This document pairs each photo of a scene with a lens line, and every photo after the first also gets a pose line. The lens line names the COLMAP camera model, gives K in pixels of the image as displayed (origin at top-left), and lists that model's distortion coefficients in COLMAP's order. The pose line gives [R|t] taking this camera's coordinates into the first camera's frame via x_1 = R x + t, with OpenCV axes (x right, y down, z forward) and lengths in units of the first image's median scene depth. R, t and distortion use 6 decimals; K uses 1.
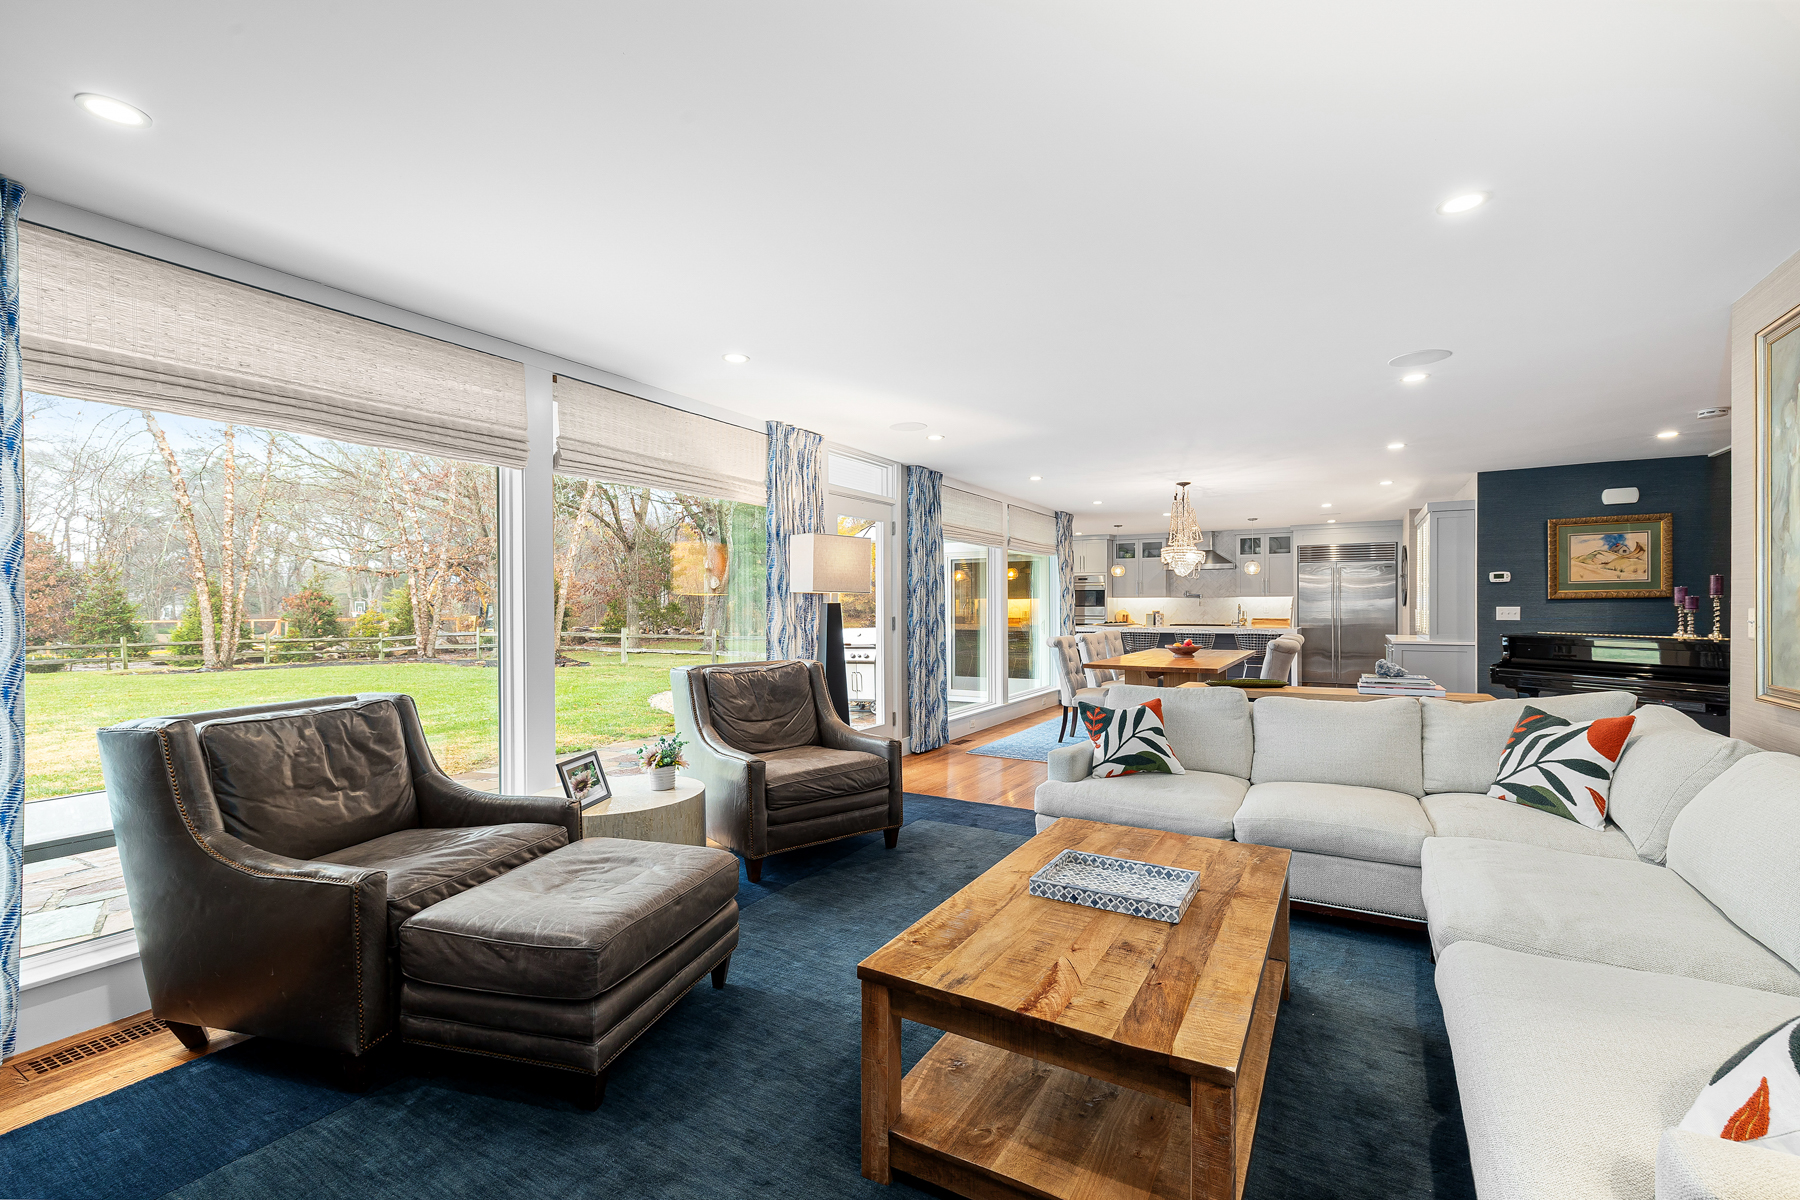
lens RADIAL K [[779.4, 0, 916.0], [0, 779.4, 608.8], [0, 0, 1]] dist [0.015574, 0.000271]
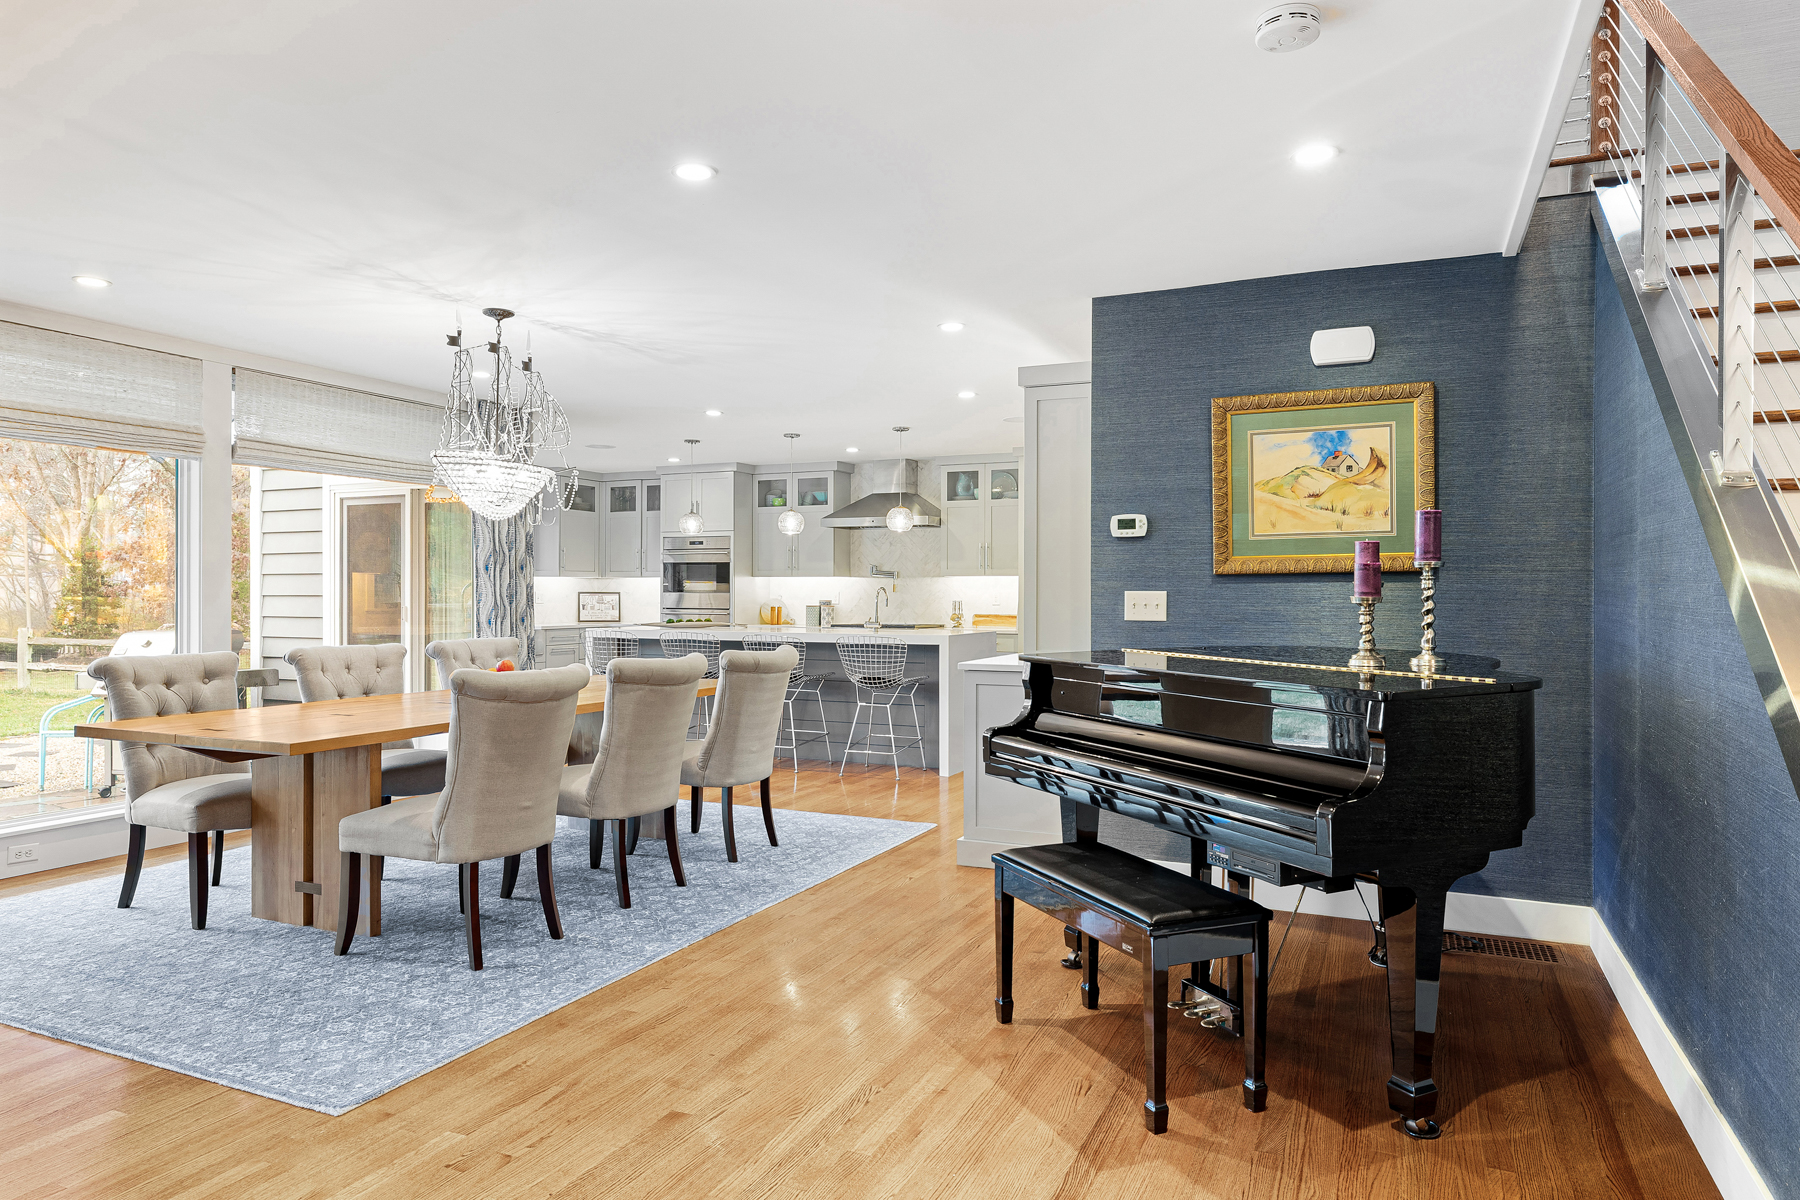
lens RADIAL K [[1105.6, 0, 906.7], [0, 1105.6, 590.2], [0, 0, 1]] dist [0.005452, -0.002015]
pose [[0.996463, 0.006252, 0.083796, 0.462096], [-0.005584, 0.999951, -0.008202, 0.002266], [-0.083843, 0.007705, 0.996449, 0.306565]]
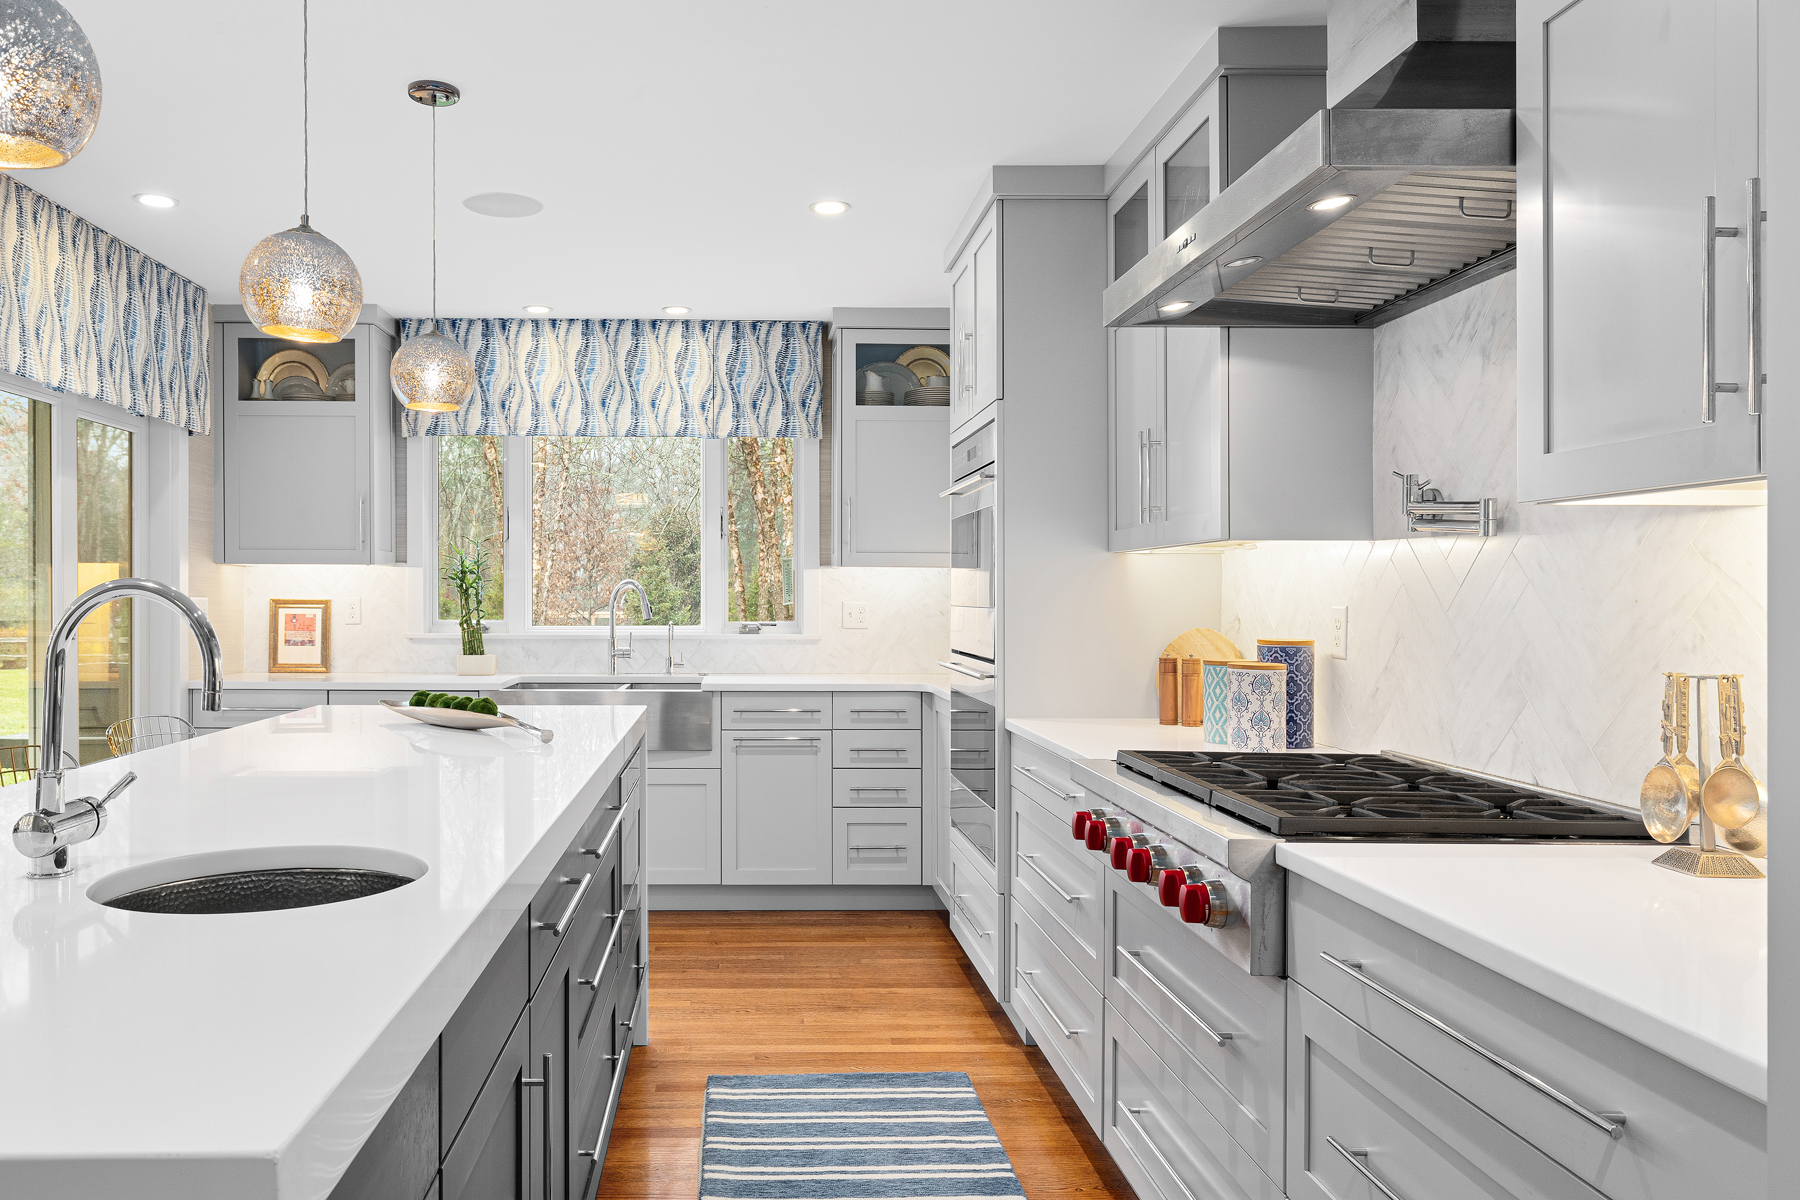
lens RADIAL K [[1306.6, 0, 900.0], [0, 1306.6, 602.8], [0, 0, 1]] dist [-0.008062, 0.000436]
pose [[0.526655, 0.007899, -0.850043, 0.720698], [-0.006307, 0.999966, 0.005384, -0.007326], [0.850056, 0.002526, 0.526687, 1.278494]]
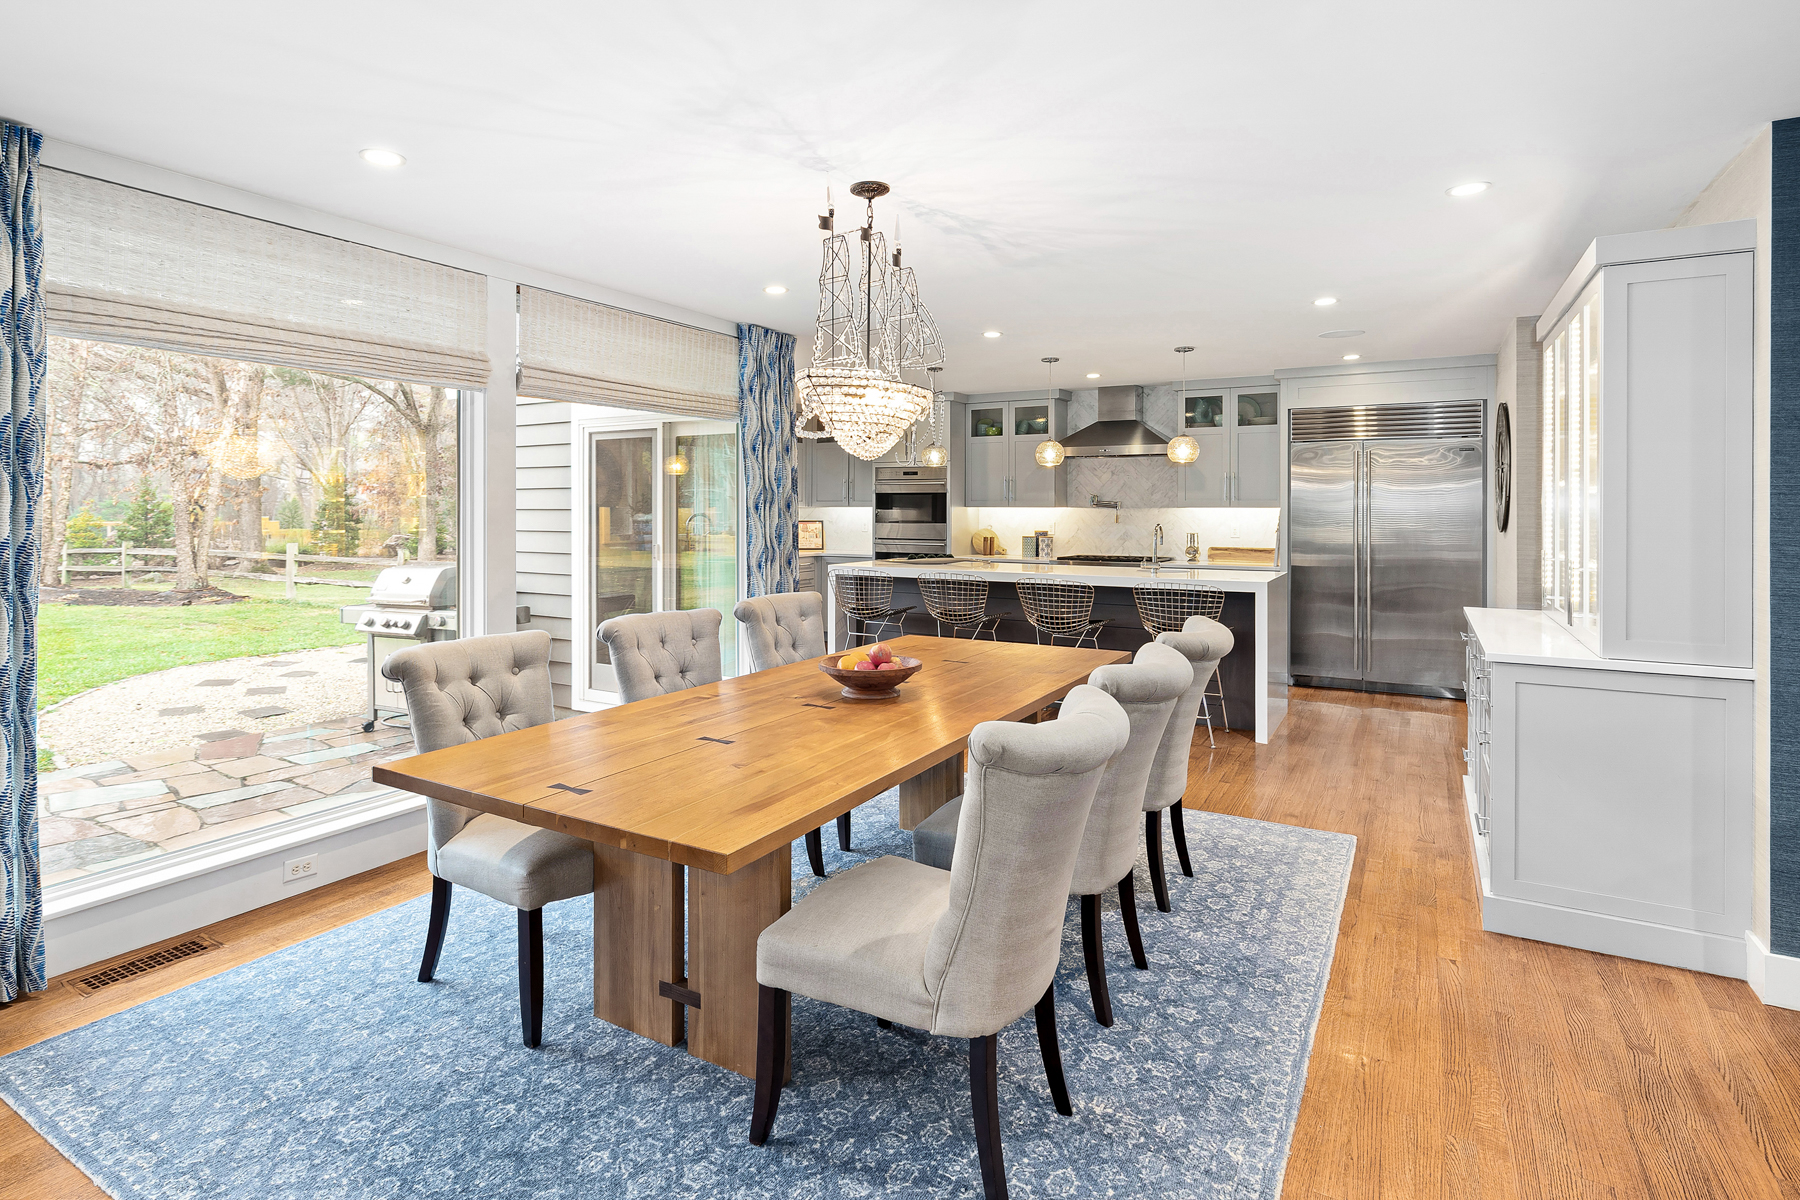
lens RADIAL K [[922.3, 0, 858.6], [0, 922.3, 503.3], [0, 0, 1]] dist [-0.003314, 0.000836]
pose [[0.999389, 0.004232, -0.034689, 0.309591], [-0.004508, 0.999959, -0.007887, -0.017425], [0.034655, 0.008039, 0.999367, 0.527295]]
